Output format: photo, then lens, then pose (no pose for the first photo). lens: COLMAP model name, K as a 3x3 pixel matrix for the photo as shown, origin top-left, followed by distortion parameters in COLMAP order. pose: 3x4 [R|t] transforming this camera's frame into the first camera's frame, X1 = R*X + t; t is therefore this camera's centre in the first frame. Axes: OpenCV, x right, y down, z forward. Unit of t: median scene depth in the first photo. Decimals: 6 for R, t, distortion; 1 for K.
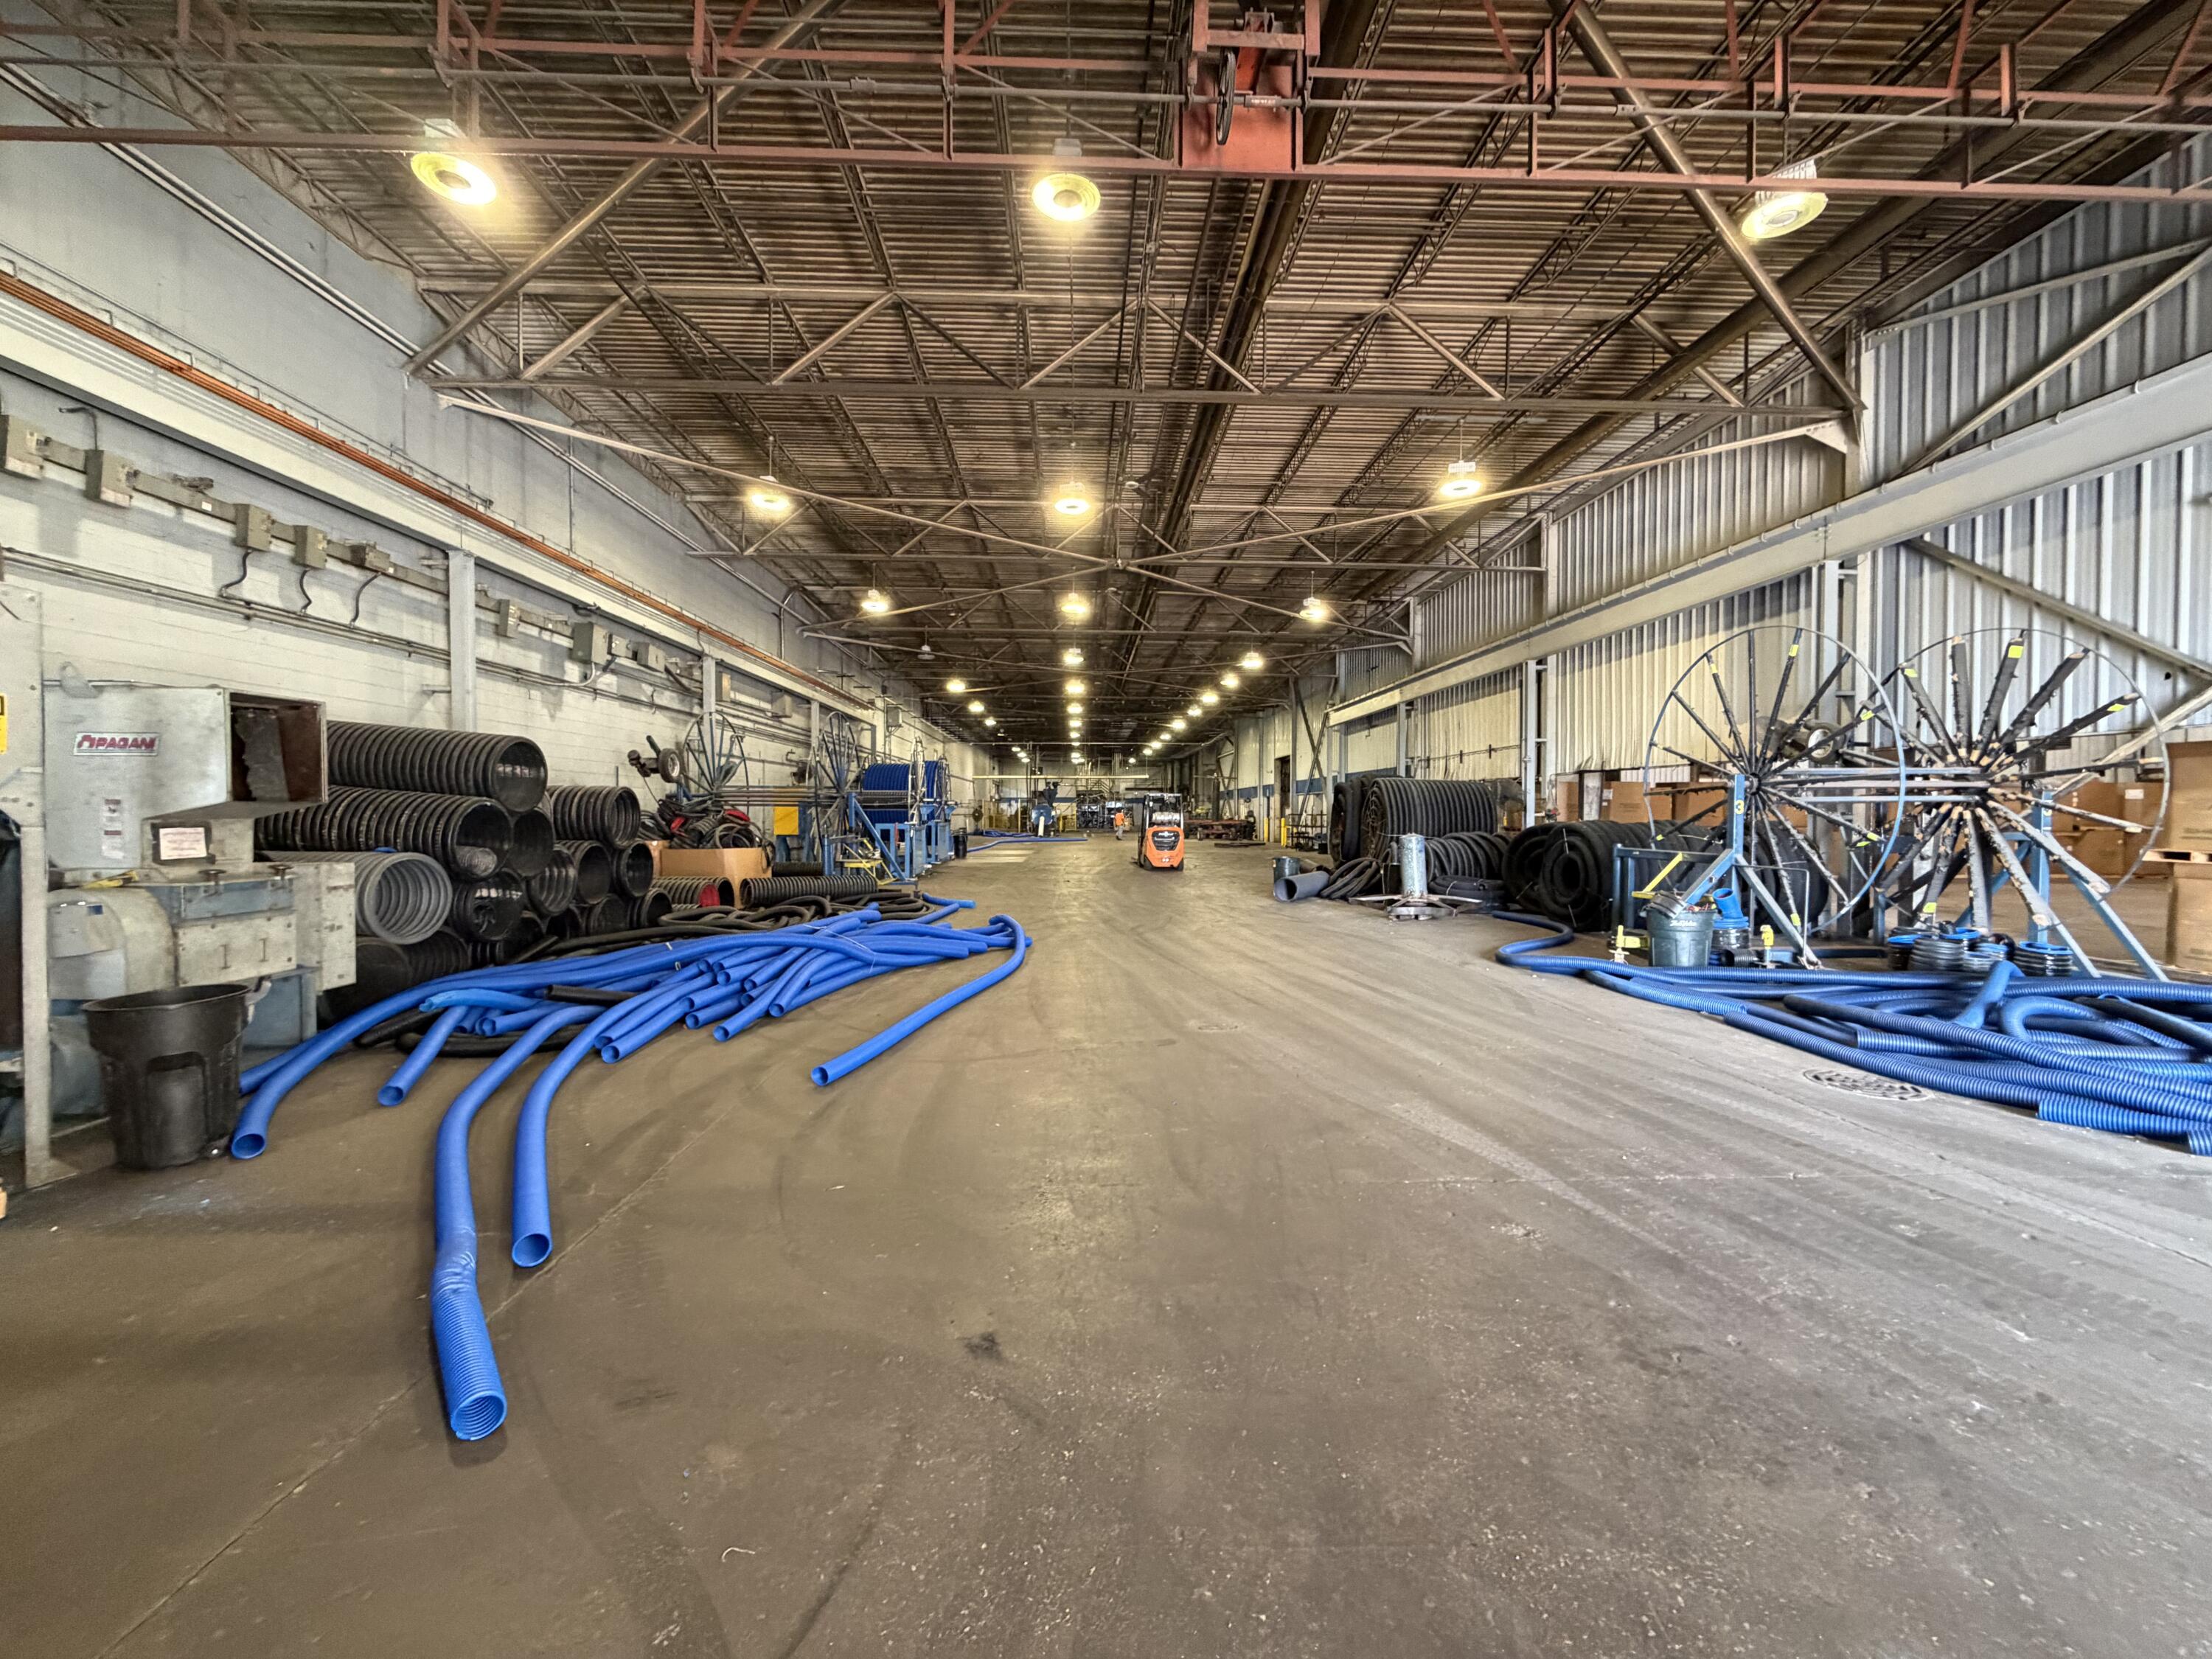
lens RADIAL K [[883.0, 0, 1102.0], [0, 883.0, 835.3], [0, 0, 1]] dist [0.002705, -0.000339]
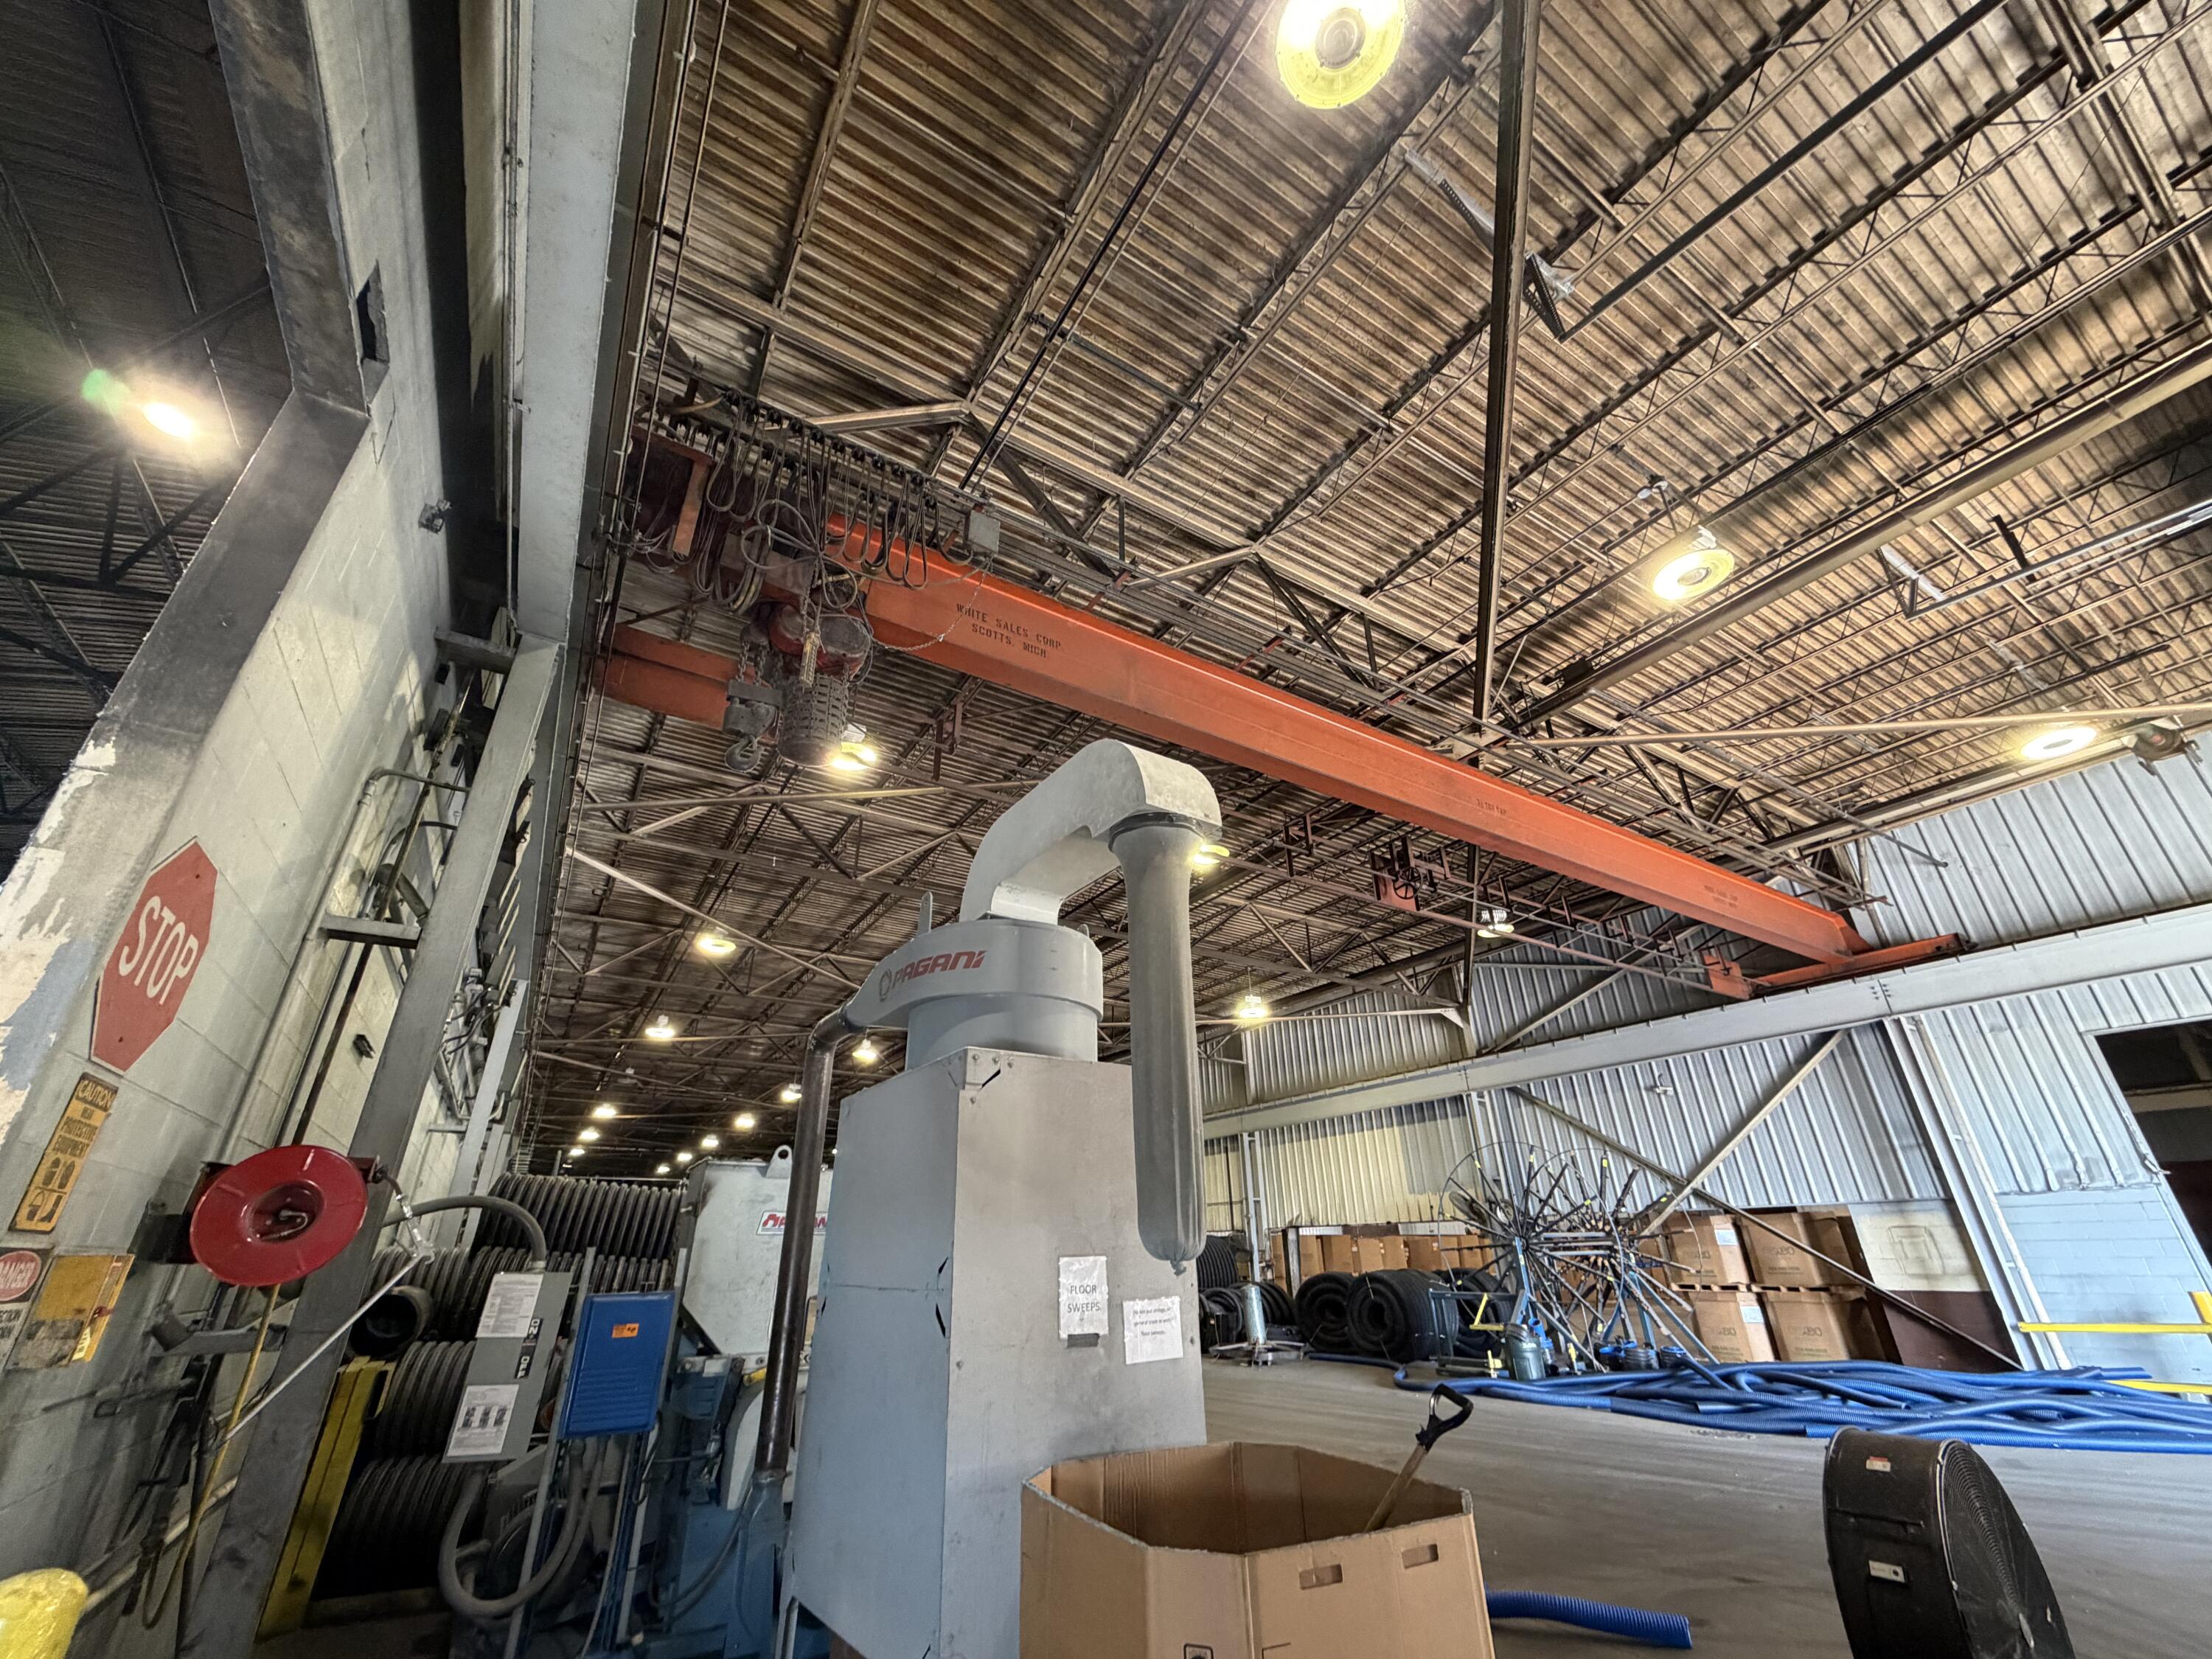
lens RADIAL K [[883.0, 0, 1095.1], [0, 883.0, 830.3], [0, 0, 1]] dist [0.002705, -0.000339]
pose [[0.867395, 0.206104, 0.452931, -0.782270], [0.026981, 0.889378, -0.456376, -0.013481], [-0.496888, 0.408079, 0.765881, -0.141010]]
